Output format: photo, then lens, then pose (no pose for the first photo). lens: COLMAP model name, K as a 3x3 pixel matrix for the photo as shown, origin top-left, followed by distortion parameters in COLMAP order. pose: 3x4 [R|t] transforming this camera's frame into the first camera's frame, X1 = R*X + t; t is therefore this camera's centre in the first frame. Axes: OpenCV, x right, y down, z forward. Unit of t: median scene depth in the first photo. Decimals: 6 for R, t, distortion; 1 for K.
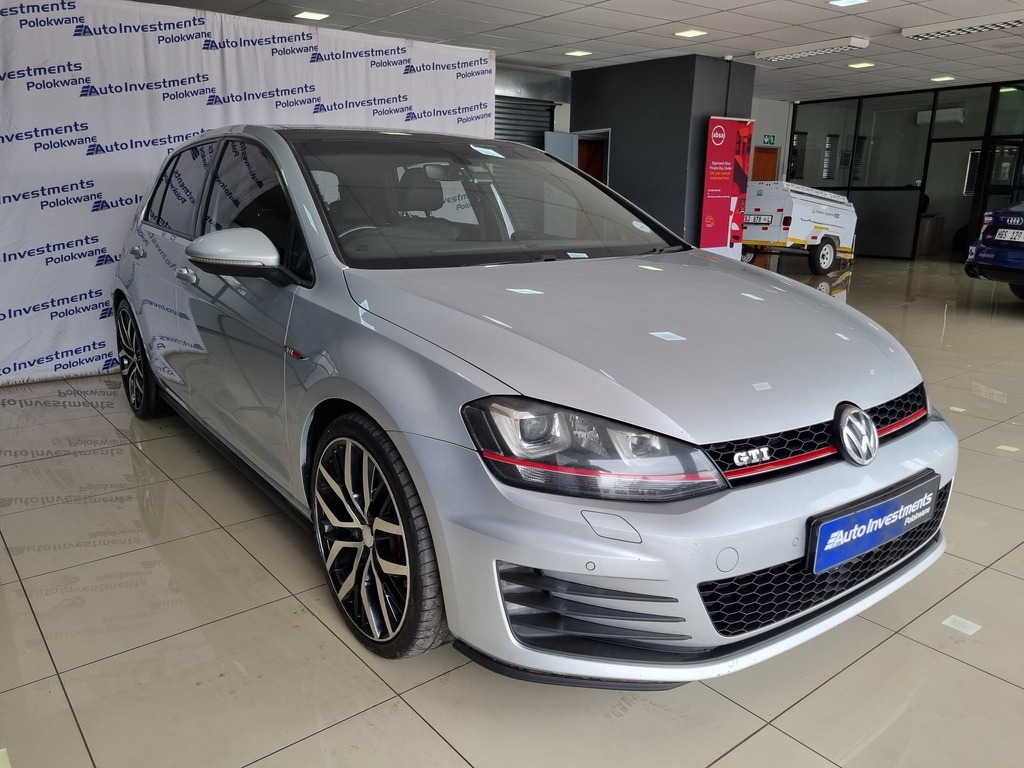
lens RADIAL K [[758.5, 0, 515.5], [0, 758.5, 401.3], [0, 0, 1]] dist [0.029398, -0.023863]
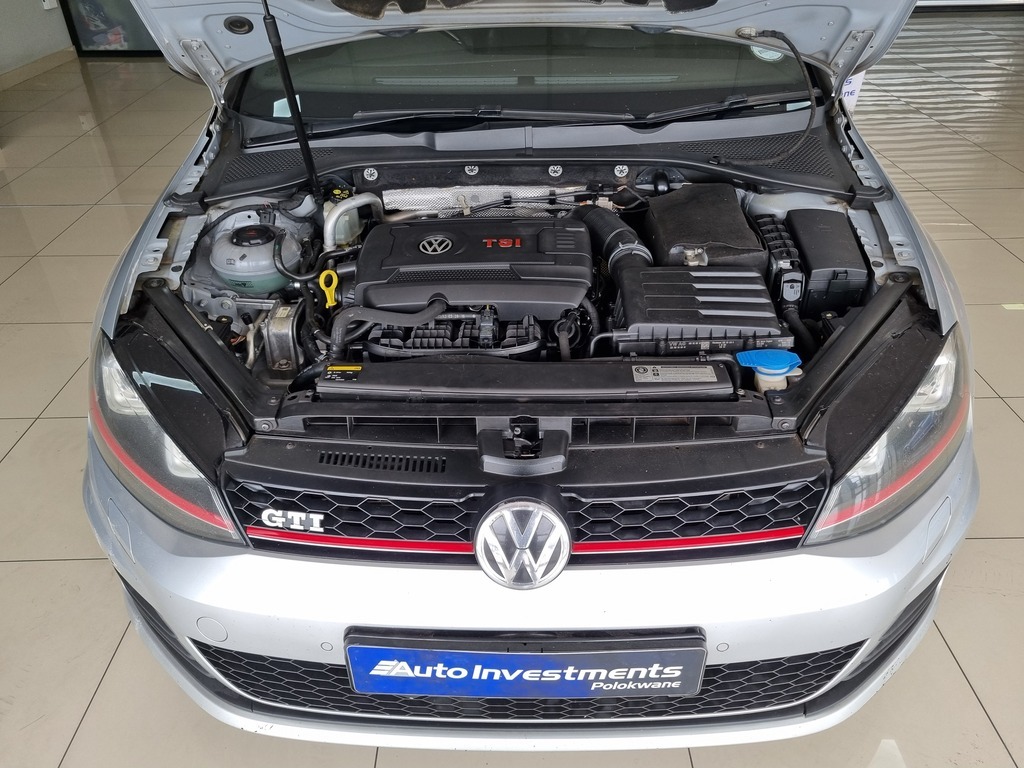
lens RADIAL K [[758.5, 0, 506.5], [0, 758.5, 387.0], [0, 0, 1]] dist [0.029398, -0.023863]
pose [[0.788518, 0.331995, -0.517706, 0.252982], [-0.138758, 0.916113, 0.376143, -0.106833], [0.599154, -0.224760, 0.768438, 0.192077]]
